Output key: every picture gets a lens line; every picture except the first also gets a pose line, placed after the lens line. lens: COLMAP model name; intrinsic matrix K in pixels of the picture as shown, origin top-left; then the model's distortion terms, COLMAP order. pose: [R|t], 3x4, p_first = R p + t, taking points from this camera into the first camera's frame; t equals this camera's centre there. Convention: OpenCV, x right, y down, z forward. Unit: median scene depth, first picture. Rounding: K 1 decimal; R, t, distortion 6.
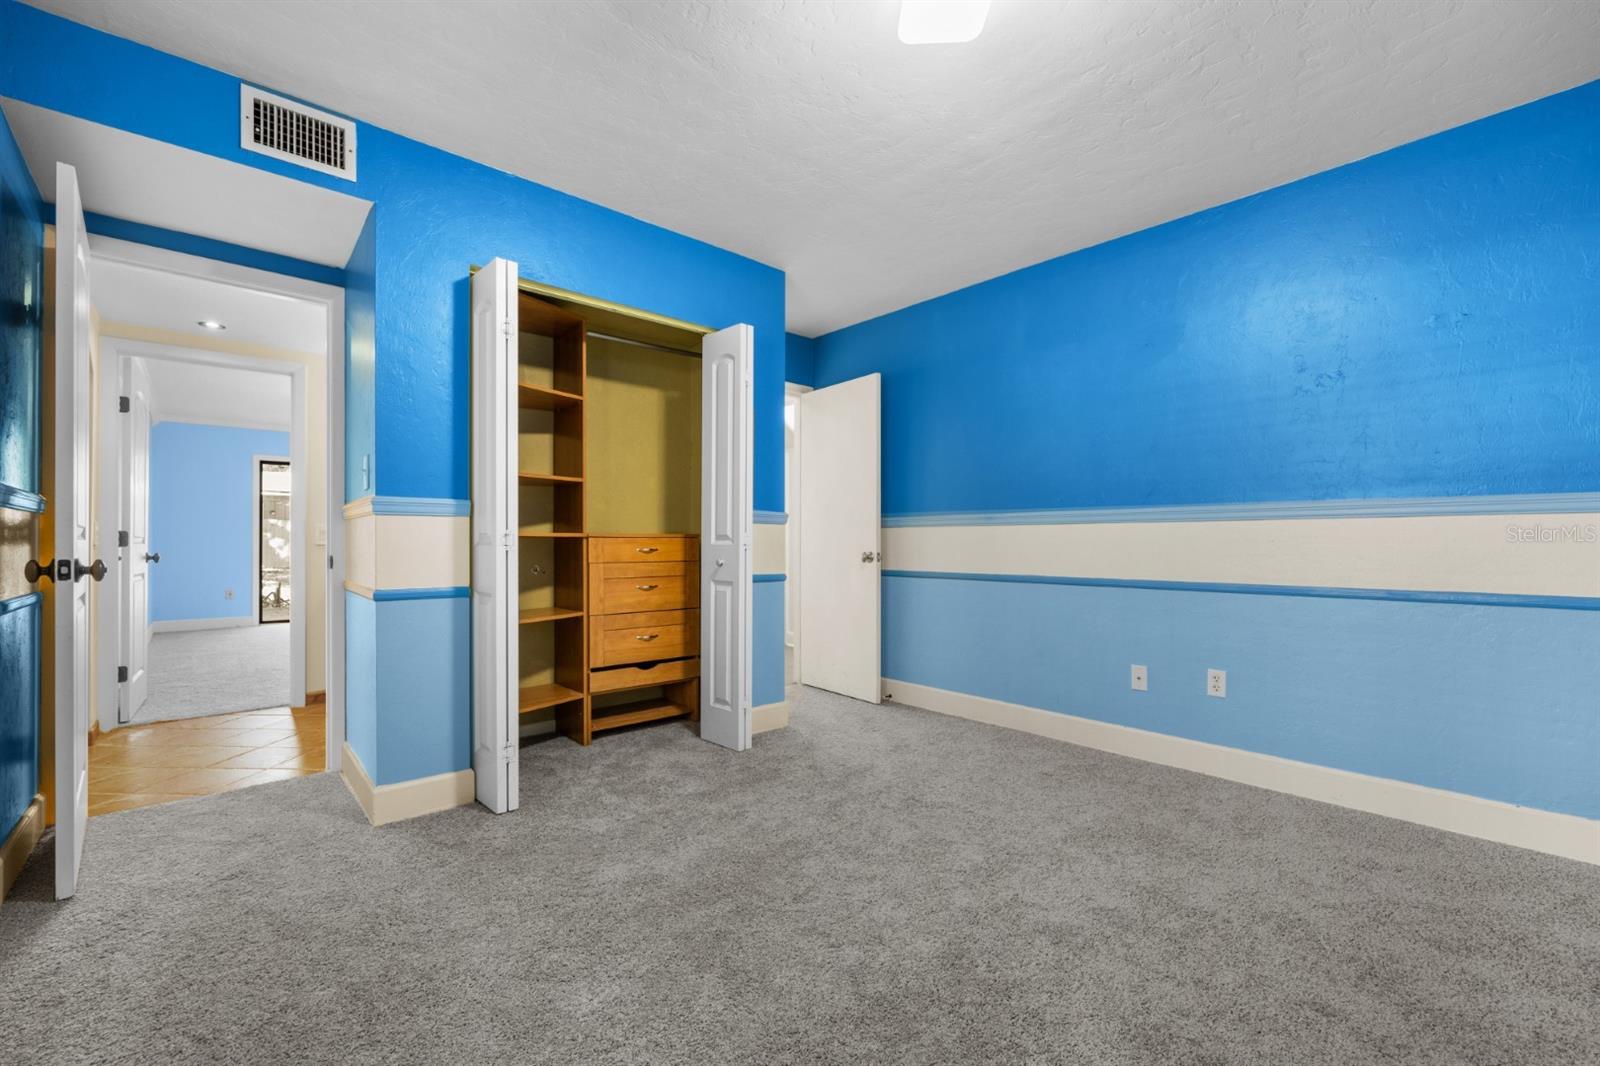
lens RADIAL K [[675.8, 0, 805.5], [0, 675.8, 536.6], [0, 0, 1]] dist [0.001017, 0.000315]
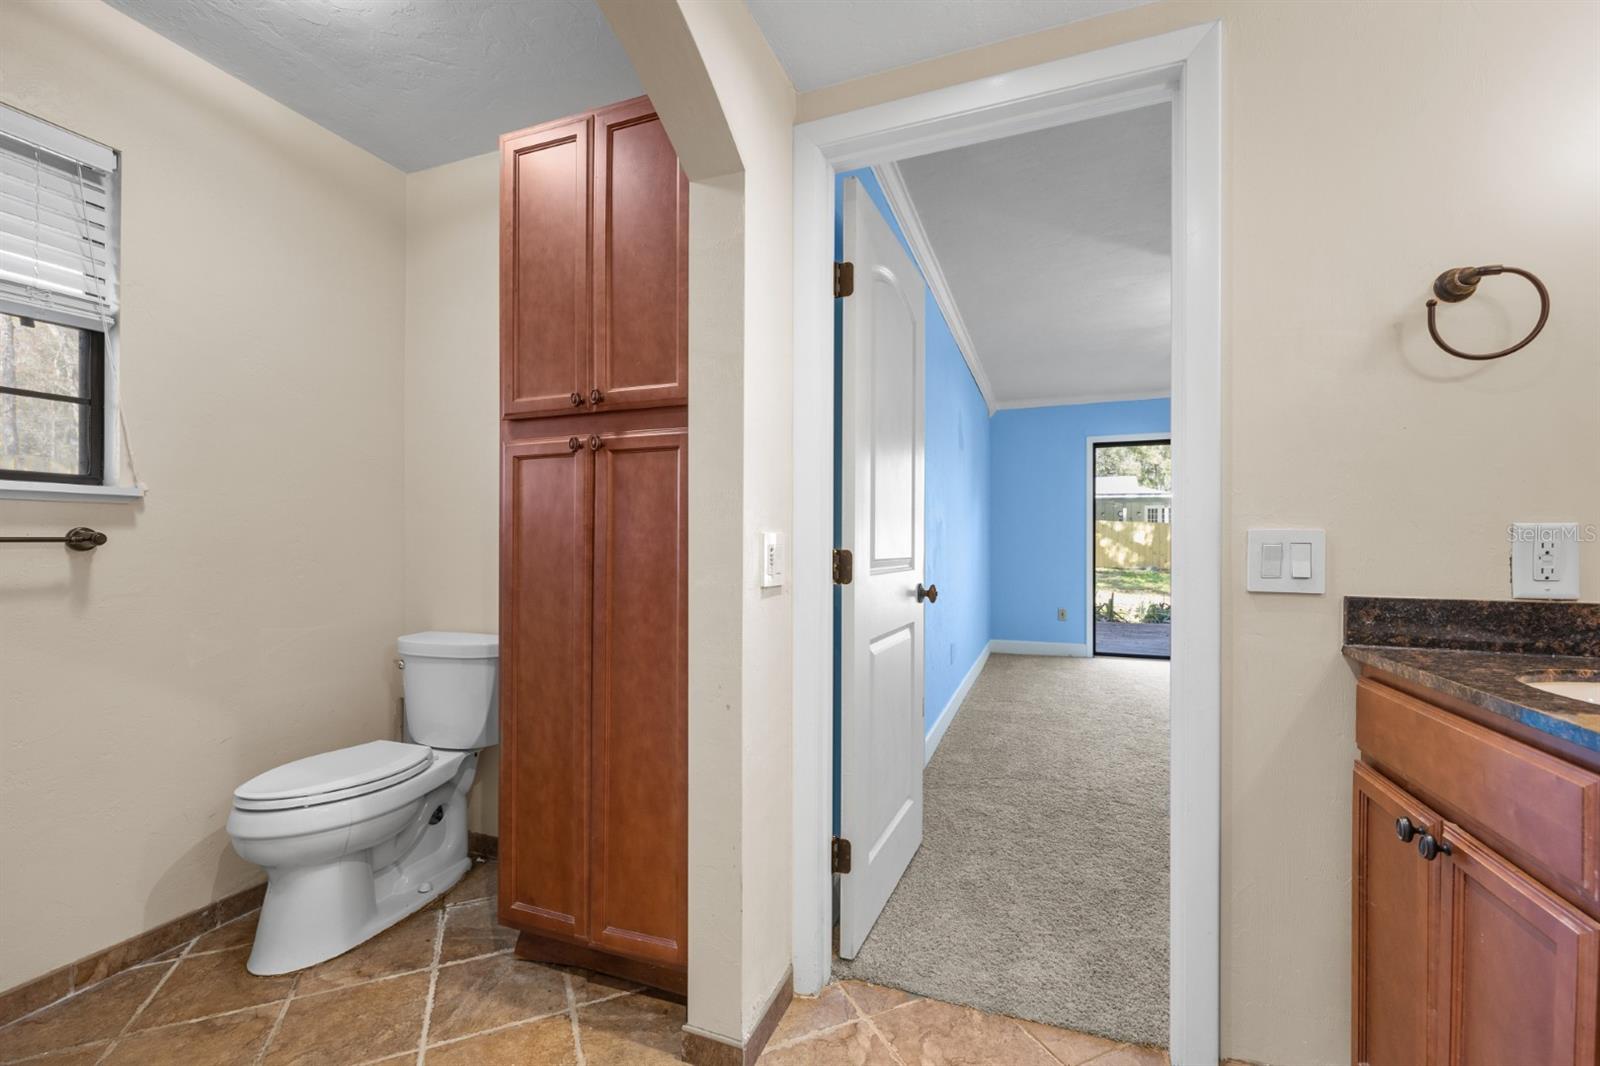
lens RADIAL K [[675.8, 0, 802.4], [0, 675.8, 538.1], [0, 0, 1]] dist [0.001017, 0.000315]
pose [[0.466454, 0.002040, -0.884543, -0.203226], [0.001262, 0.999995, 0.002971, -0.005893], [0.884545, -0.002502, 0.466449, 0.252161]]
